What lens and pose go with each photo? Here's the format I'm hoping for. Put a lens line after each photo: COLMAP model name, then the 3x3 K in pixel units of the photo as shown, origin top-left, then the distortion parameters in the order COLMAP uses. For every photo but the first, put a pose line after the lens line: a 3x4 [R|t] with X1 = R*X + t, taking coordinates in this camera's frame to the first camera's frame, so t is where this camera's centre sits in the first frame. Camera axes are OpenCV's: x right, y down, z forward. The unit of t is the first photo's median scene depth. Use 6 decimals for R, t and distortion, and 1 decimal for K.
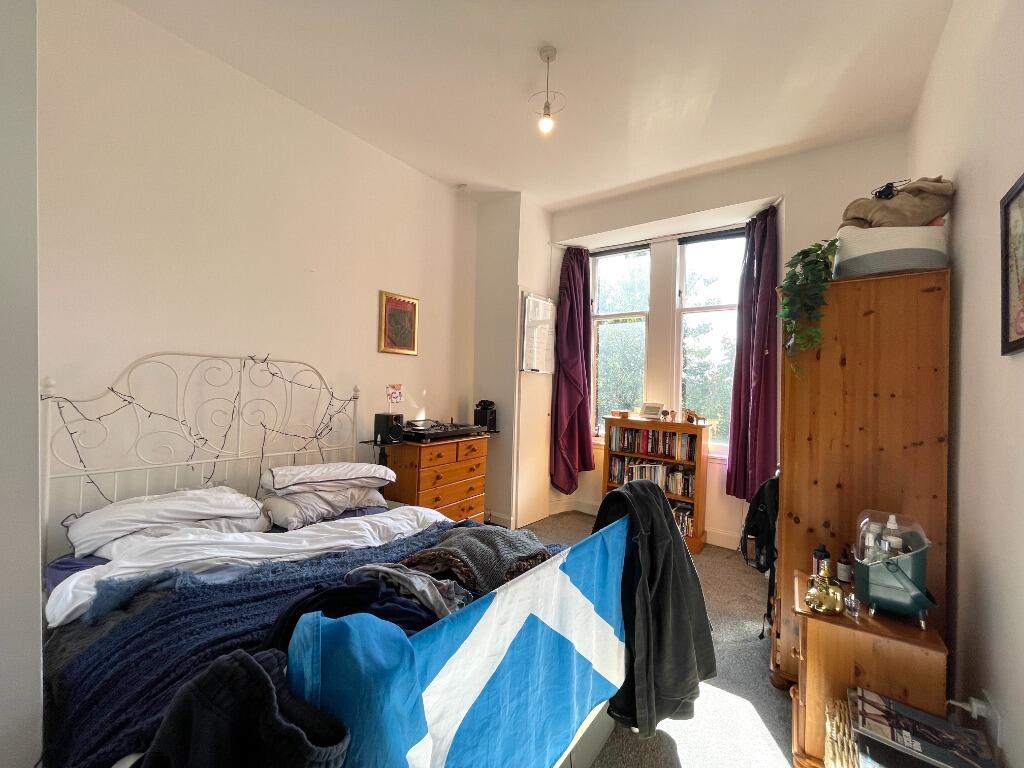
lens RADIAL K [[419.3, 0, 512.0], [0, 419.3, 384.0], [0, 0, 1]] dist [-0.000567, -0.000440]
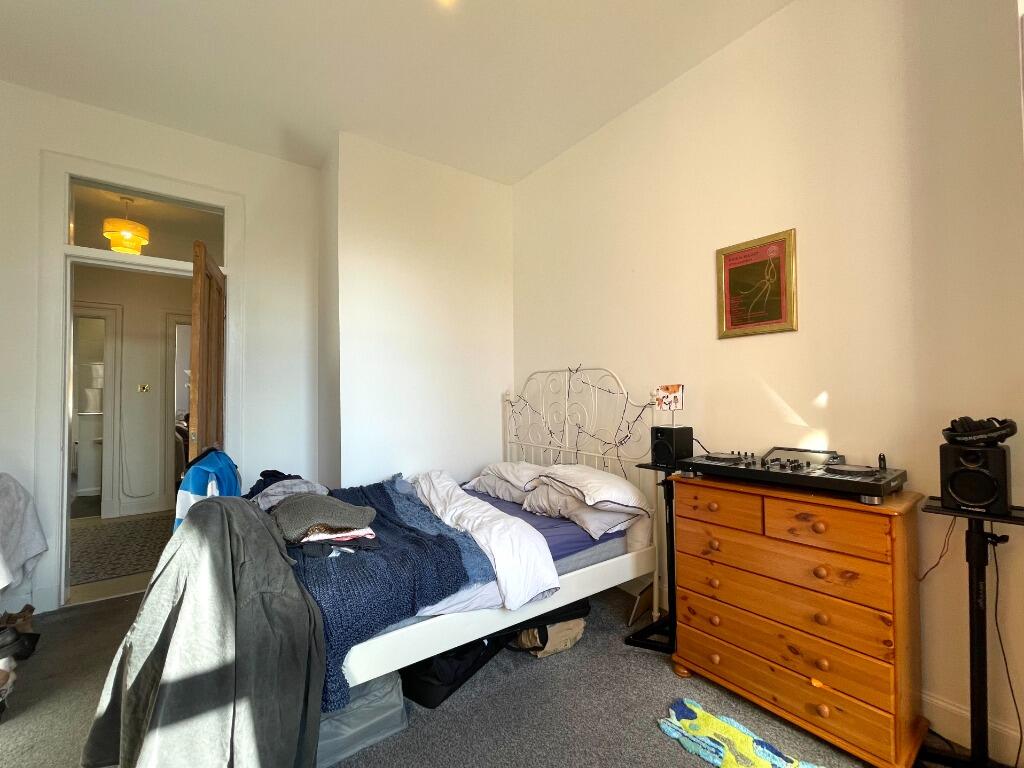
lens RADIAL K [[439.7, 0, 512.0], [0, 439.7, 384.0], [0, 0, 1]] dist [-0.000153, -0.000103]
pose [[-0.299210, -0.053227, -0.952702, 0.477387], [-0.001669, 0.998471, -0.055260, 0.038286], [0.954186, -0.014944, -0.298841, 0.908662]]
